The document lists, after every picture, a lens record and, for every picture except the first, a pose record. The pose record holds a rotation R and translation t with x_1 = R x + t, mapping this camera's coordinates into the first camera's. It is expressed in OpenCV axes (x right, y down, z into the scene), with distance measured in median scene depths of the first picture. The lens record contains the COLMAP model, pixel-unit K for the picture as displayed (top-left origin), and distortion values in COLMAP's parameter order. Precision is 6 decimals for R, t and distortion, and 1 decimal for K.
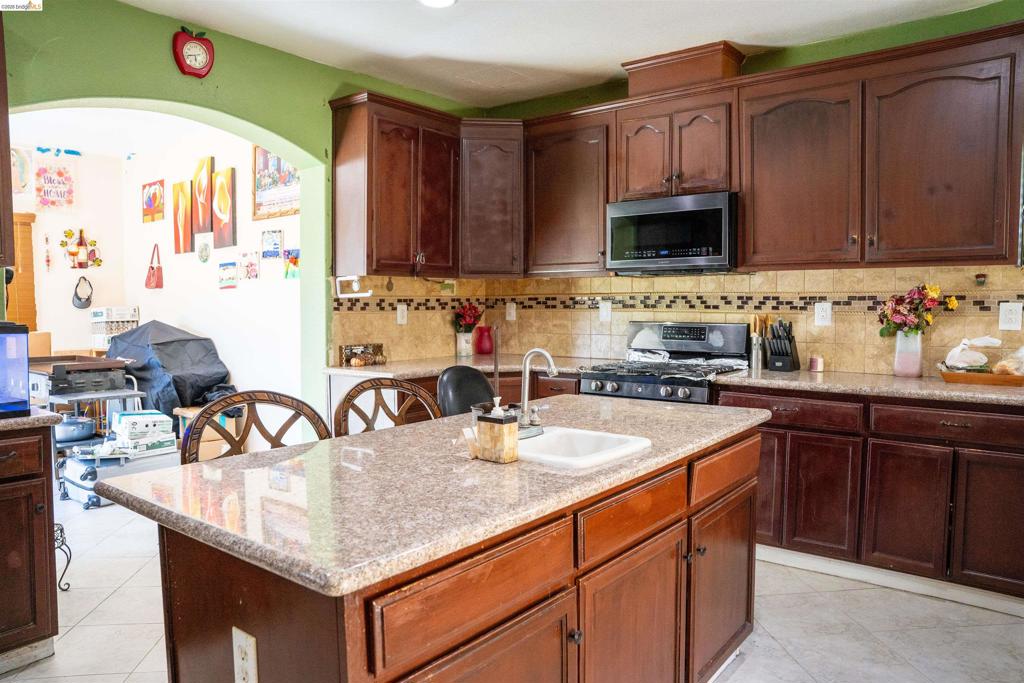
lens RADIAL K [[713.8, 0, 512.0], [0, 713.8, 341.5], [0, 0, 1]] dist [-0.120921, 0.000457]
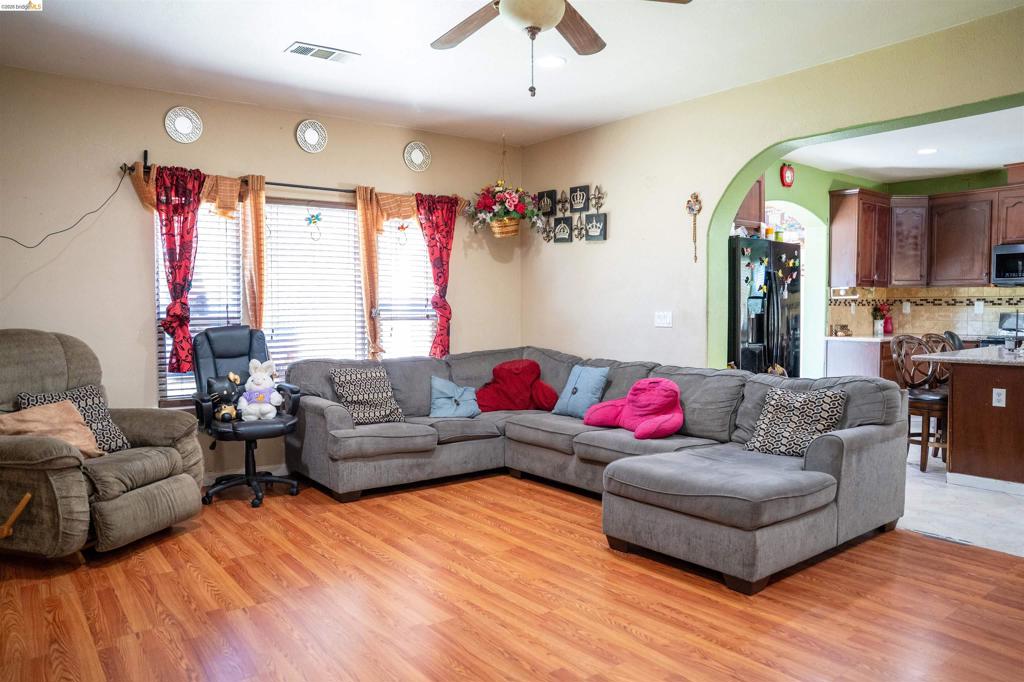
lens RADIAL K [[708.3, 0, 512.0], [0, 708.3, 341.0], [0, 0, 1]] dist [-0.036454, -0.000264]
pose [[0.970361, 0.013057, -0.241306, -0.551645], [-0.013813, 0.999904, -0.001445, 0.056377], [0.241264, 0.004735, 0.970448, -0.882234]]
